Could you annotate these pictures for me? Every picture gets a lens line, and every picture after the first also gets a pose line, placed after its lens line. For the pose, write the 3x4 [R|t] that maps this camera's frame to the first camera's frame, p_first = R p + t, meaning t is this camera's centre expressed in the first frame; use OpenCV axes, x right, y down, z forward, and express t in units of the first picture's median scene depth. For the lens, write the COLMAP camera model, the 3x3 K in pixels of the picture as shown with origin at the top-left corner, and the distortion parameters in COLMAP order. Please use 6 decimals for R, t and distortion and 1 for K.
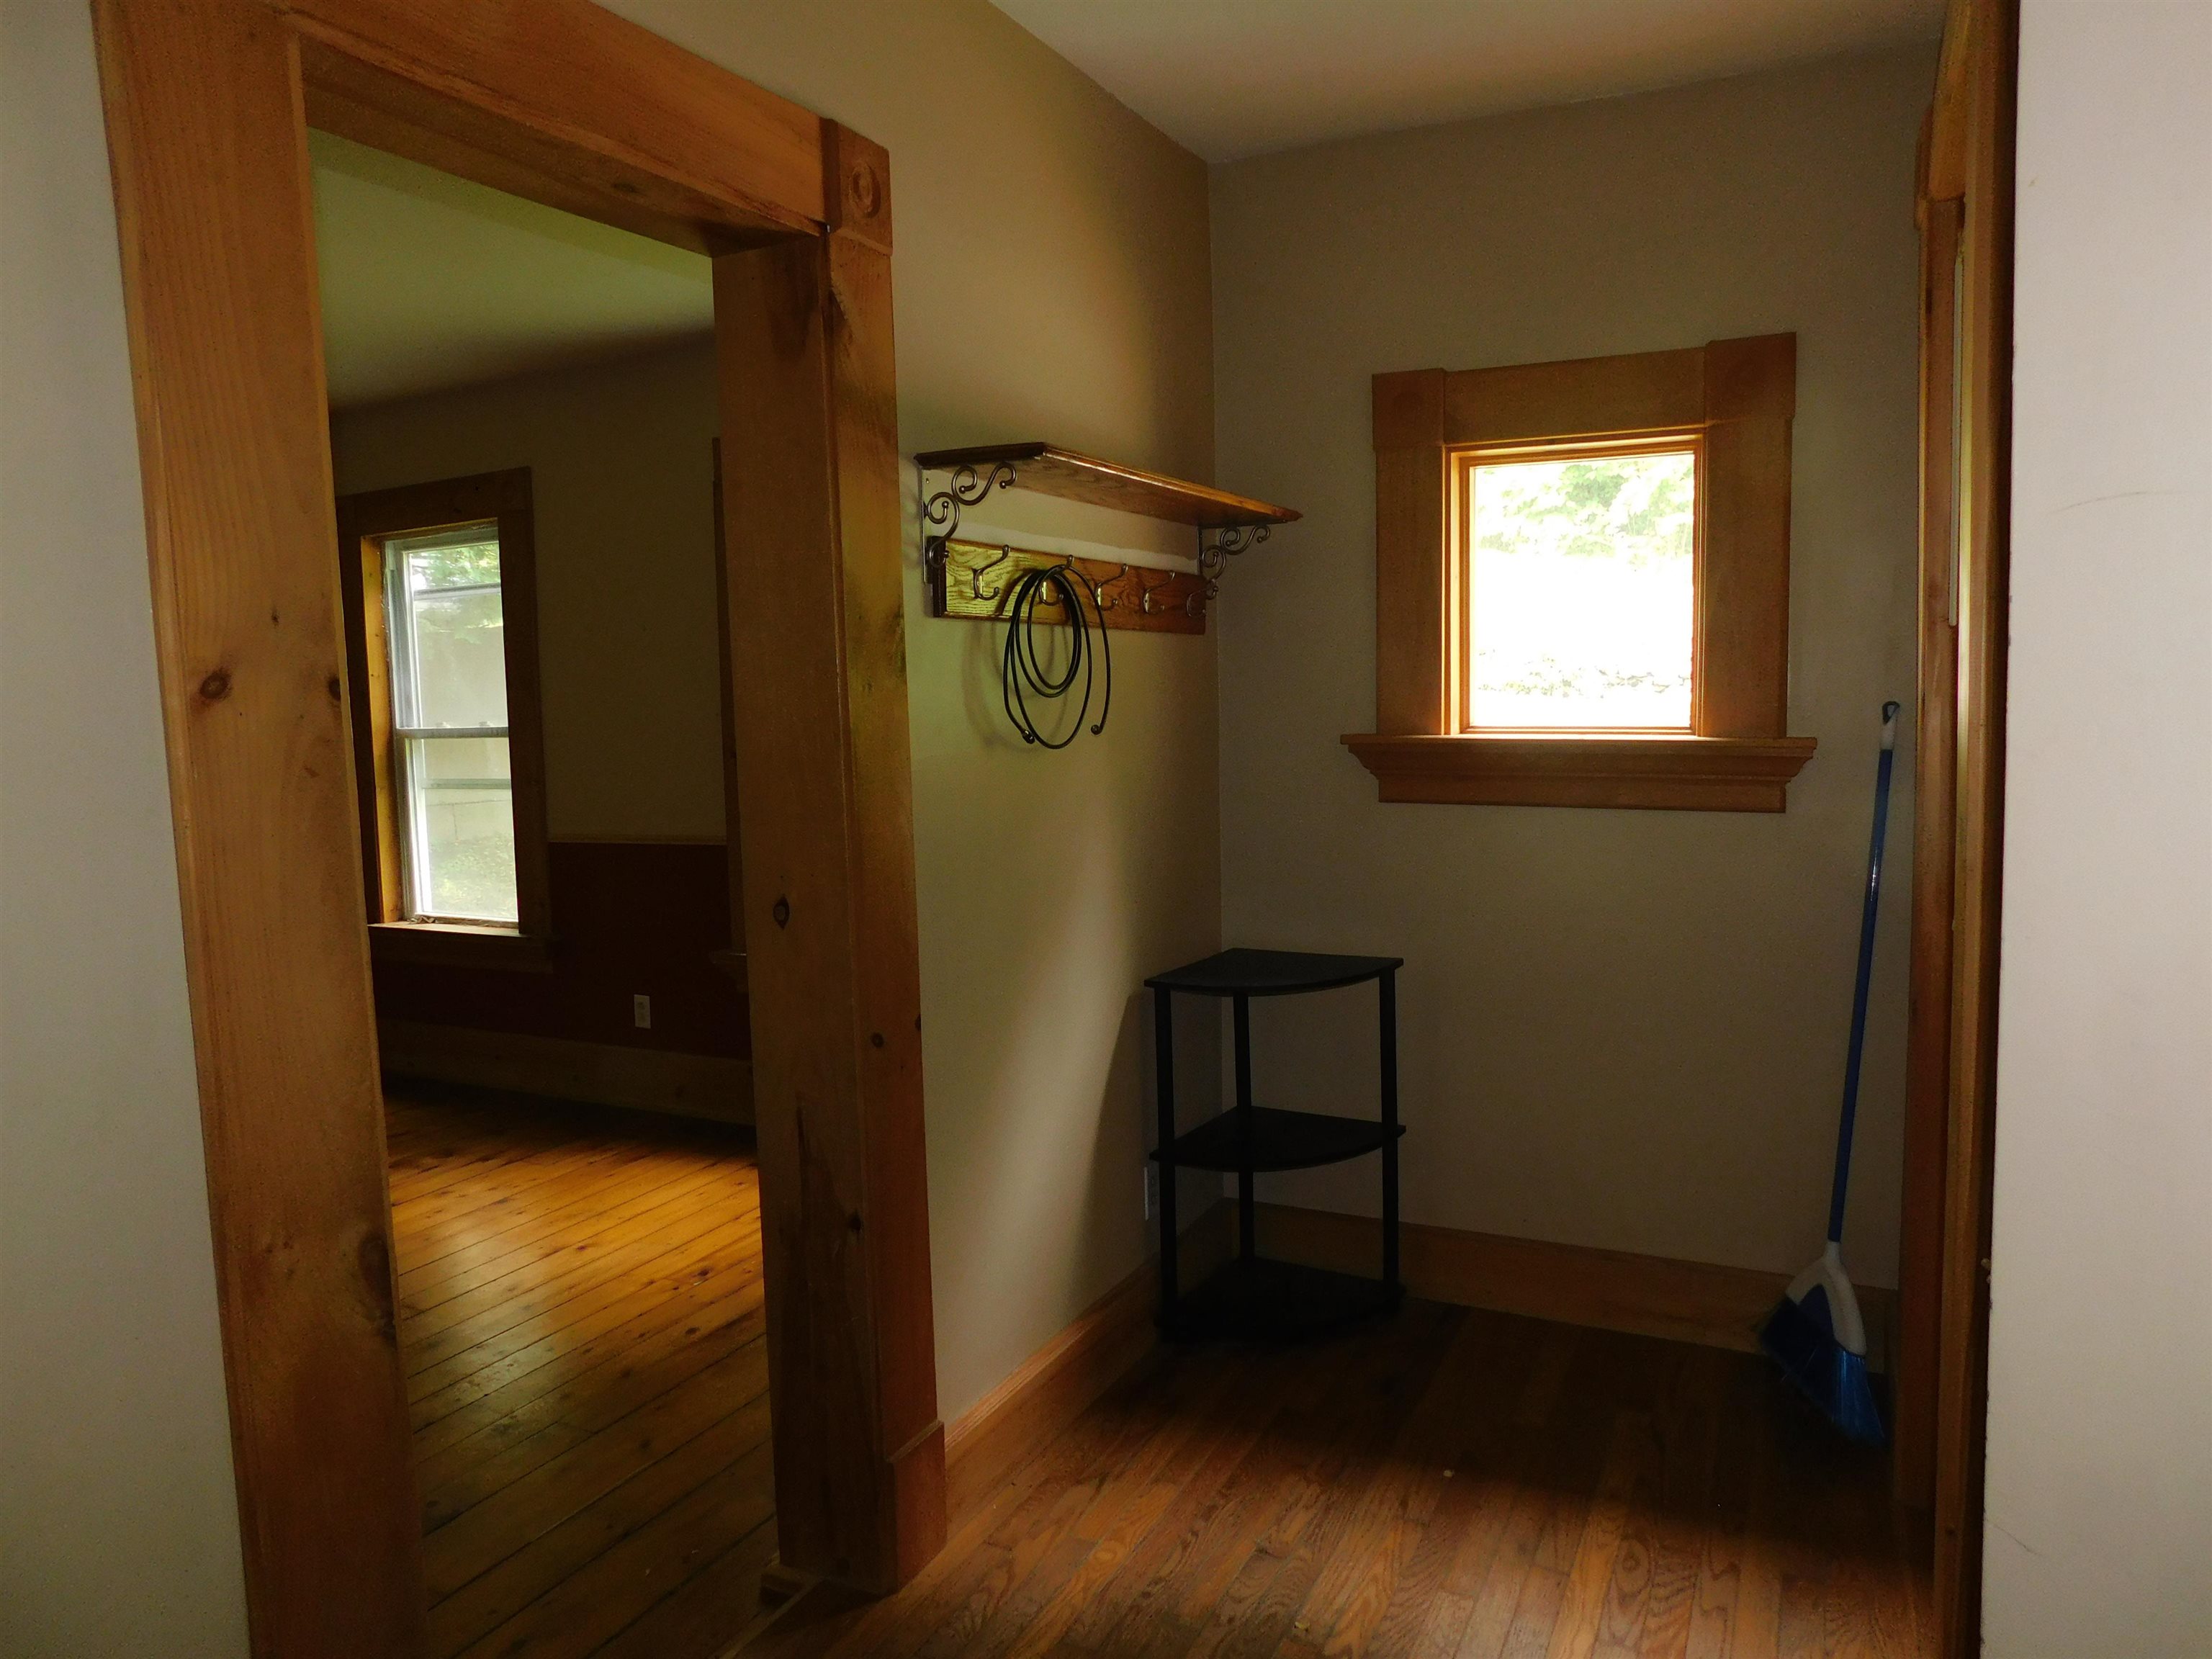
lens RADIAL K [[1454.4, 0, 1106.0], [0, 1454.4, 829.5], [0, 0, 1]] dist [-0.016130, 0.000459]
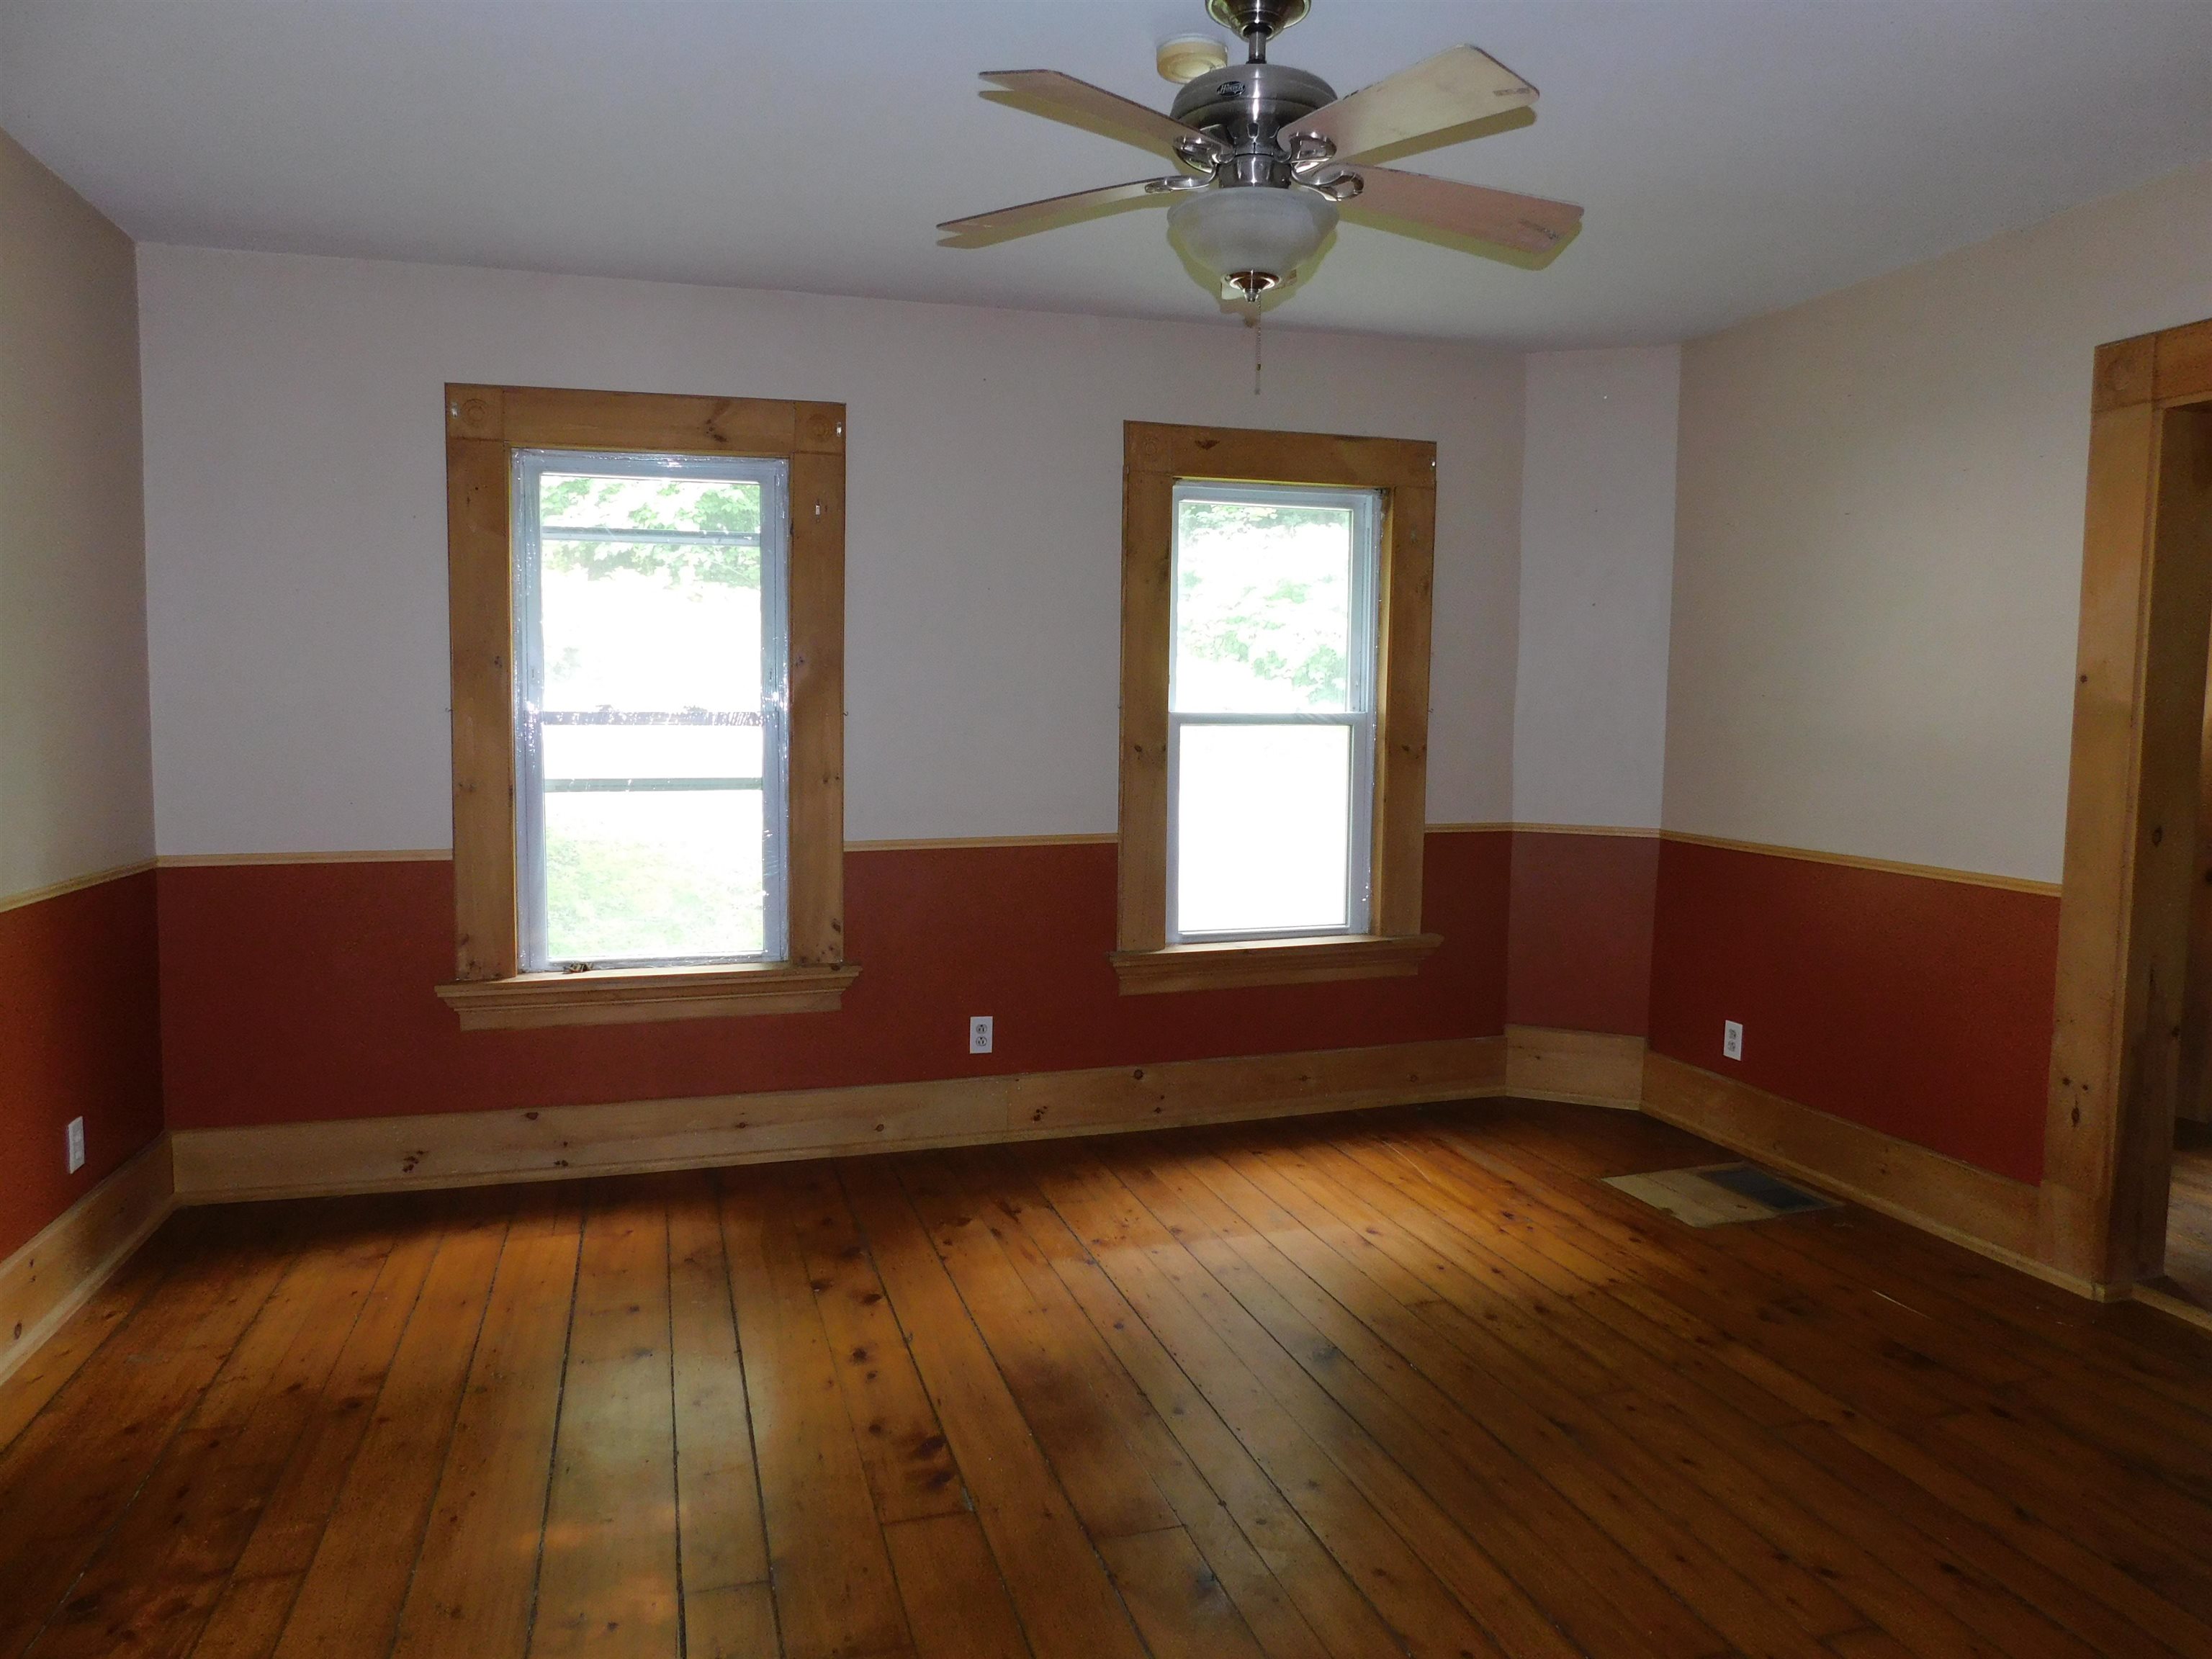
lens RADIAL K [[1454.4, 0, 1106.0], [0, 1454.4, 829.5], [0, 0, 1]] dist [-0.016130, 0.000459]
pose [[0.707773, -0.028311, 0.705872, -0.809841], [0.041536, 0.999136, -0.001575, 0.002763], [-0.705217, 0.030434, 0.708338, 0.277192]]
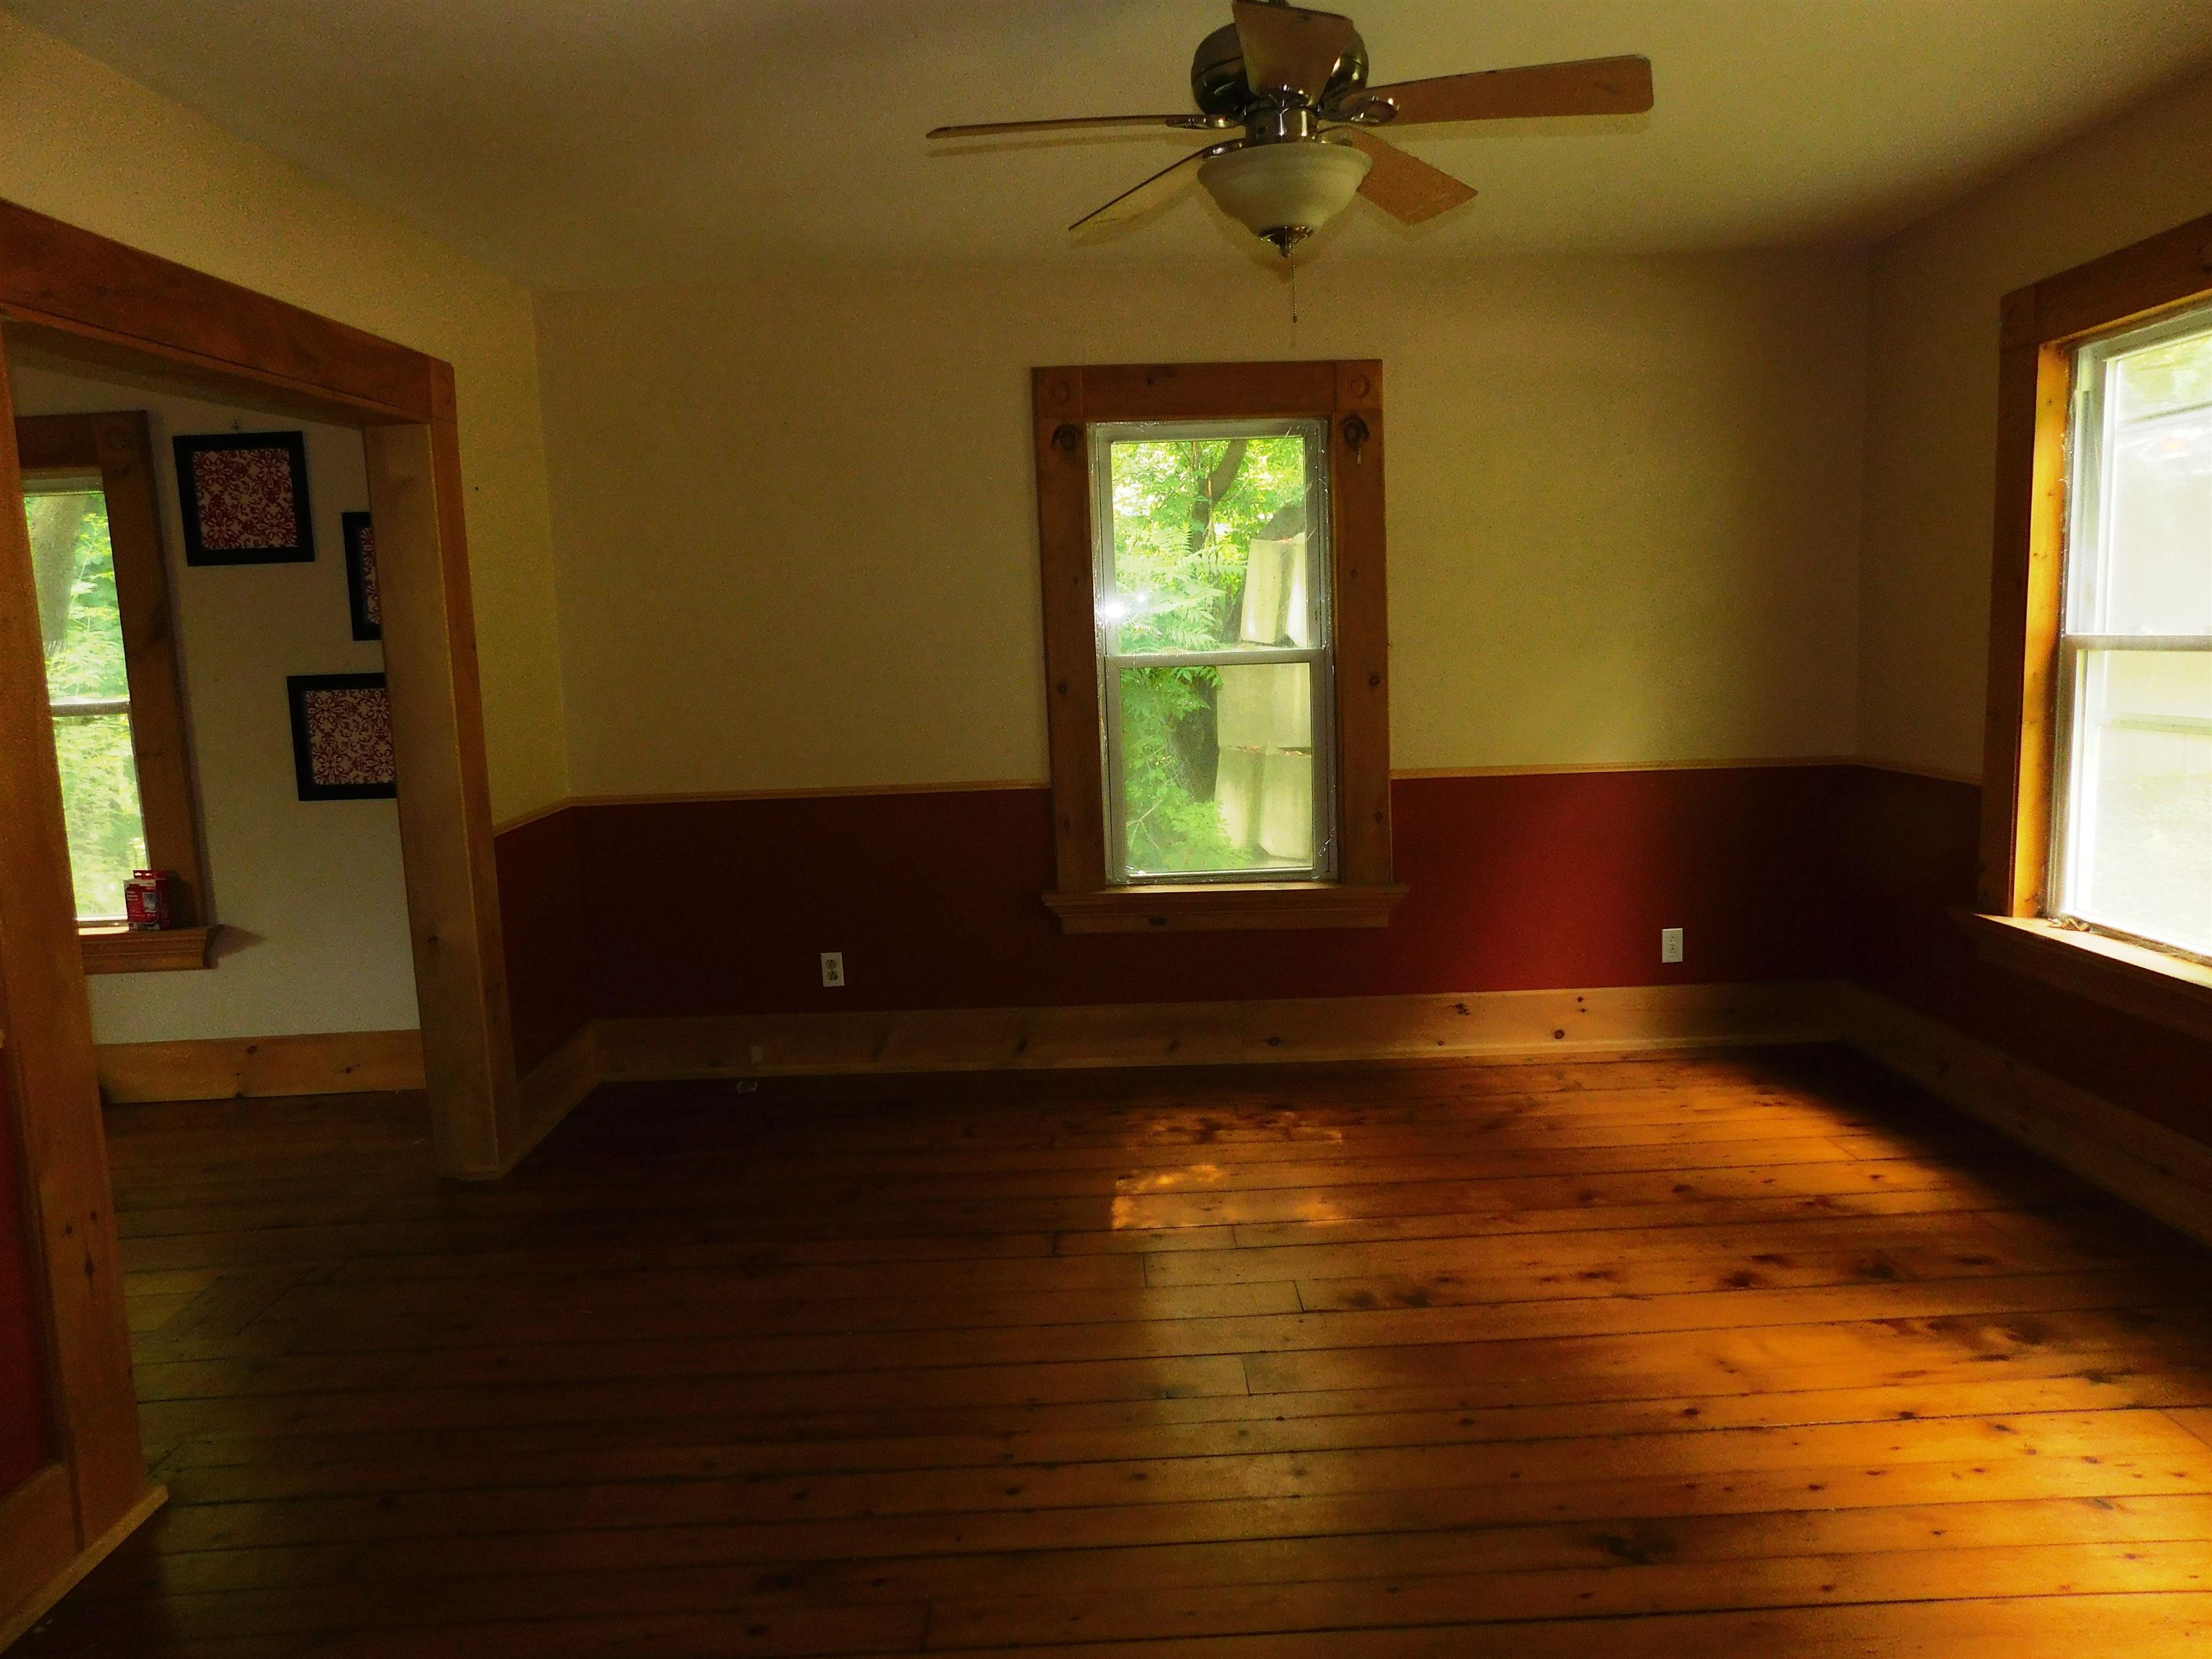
lens RADIAL K [[1454.4, 0, 1106.0], [0, 1454.4, 829.5], [0, 0, 1]] dist [-0.016130, 0.000459]
pose [[0.473498, 0.122084, -0.872293, -0.109891], [-0.057509, 0.992519, 0.107693, -0.027141], [0.878915, -0.000828, 0.476977, 0.299472]]
